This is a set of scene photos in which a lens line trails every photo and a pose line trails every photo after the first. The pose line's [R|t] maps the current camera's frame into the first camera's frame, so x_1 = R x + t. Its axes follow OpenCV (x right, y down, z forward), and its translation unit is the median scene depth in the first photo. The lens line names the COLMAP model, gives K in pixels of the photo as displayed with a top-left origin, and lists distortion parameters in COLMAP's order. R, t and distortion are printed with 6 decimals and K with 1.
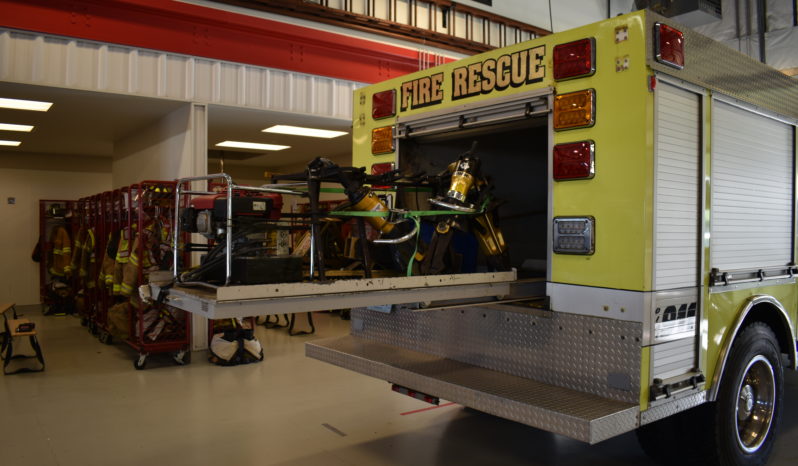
lens RADIAL K [[621.6, 0, 399.0], [0, 621.6, 233.0], [0, 0, 1]] dist [-0.087024, -0.001339]
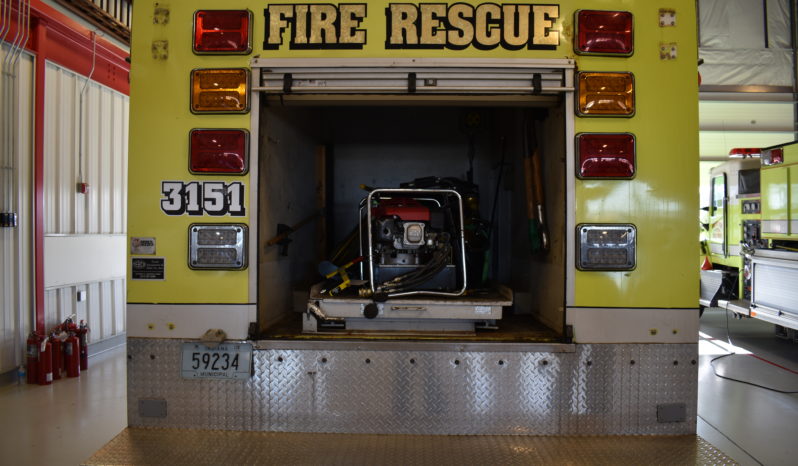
lens RADIAL K [[621.6, 0, 399.0], [0, 621.6, 233.0], [0, 0, 1]] dist [-0.087024, -0.001339]
pose [[0.641631, -0.004818, 0.766999, -0.443547], [0.005759, 0.999982, 0.001464, -0.015527], [-0.766992, 0.003478, 0.641647, 0.591310]]
